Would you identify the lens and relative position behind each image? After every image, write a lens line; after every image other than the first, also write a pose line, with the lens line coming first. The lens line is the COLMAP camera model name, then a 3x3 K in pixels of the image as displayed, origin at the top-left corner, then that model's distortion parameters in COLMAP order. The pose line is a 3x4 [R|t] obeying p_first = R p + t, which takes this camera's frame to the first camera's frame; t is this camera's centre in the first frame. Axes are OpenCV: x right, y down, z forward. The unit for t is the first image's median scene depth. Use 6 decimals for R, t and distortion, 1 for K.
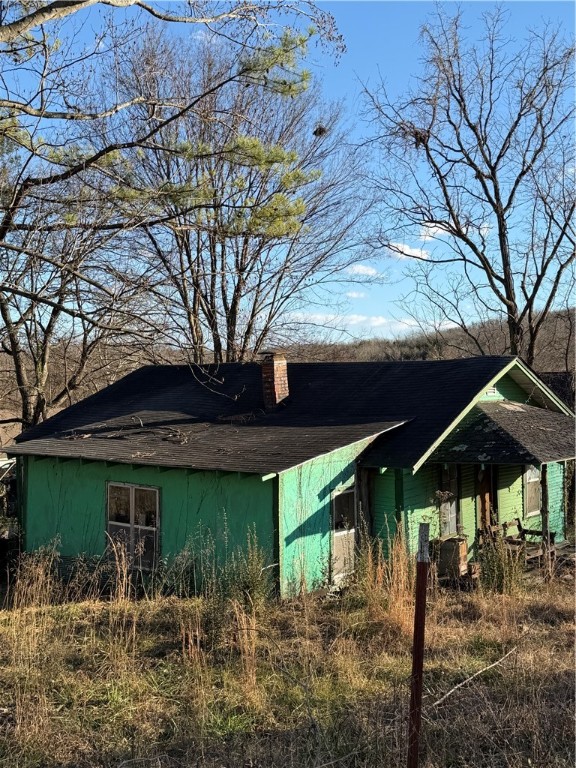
lens RADIAL K [[904.9, 0, 288.2], [0, 904.9, 398.4], [0, 0, 1]] dist [0.192424, -0.394065]
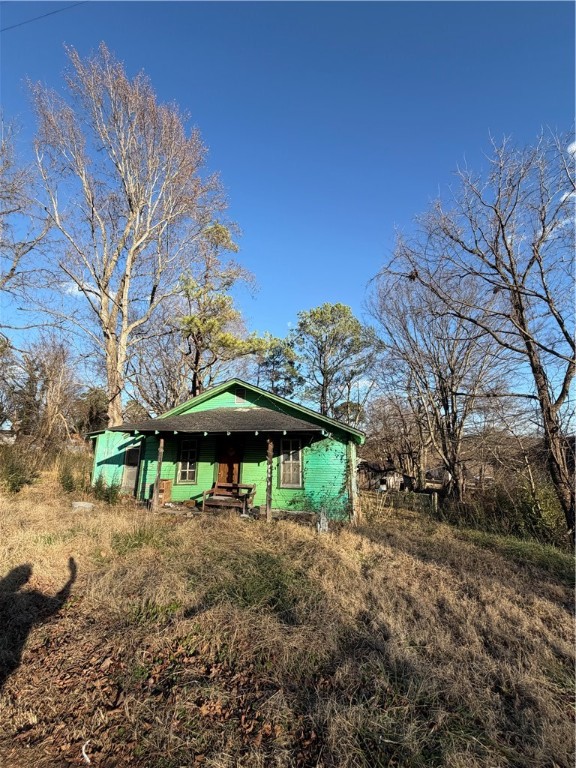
lens RADIAL K [[300.9, 0, 288.0], [0, 300.9, 384.0], [0, 0, 1]] dist [0.000311, -0.000187]
pose [[0.440840, -0.173398, -0.880678, 0.736315], [-0.039030, 0.976532, -0.211808, 0.072452], [0.896737, 0.127746, 0.423727, 0.812784]]
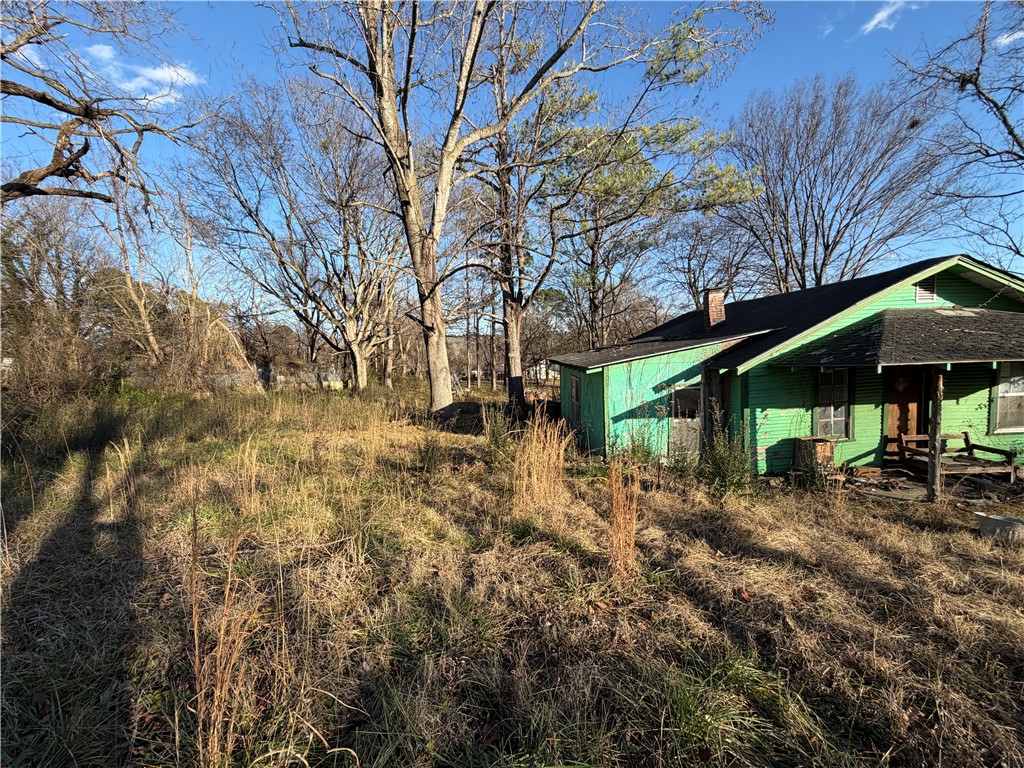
lens RADIAL K [[401.2, 0, 512.0], [0, 401.2, 387.5], [0, 0, 1]] dist [0.000311, -0.000187]
pose [[0.640706, 0.054042, -0.765882, 0.263615], [0.016567, 0.996314, 0.084161, 0.042532], [0.767608, -0.066611, 0.637449, 0.379613]]
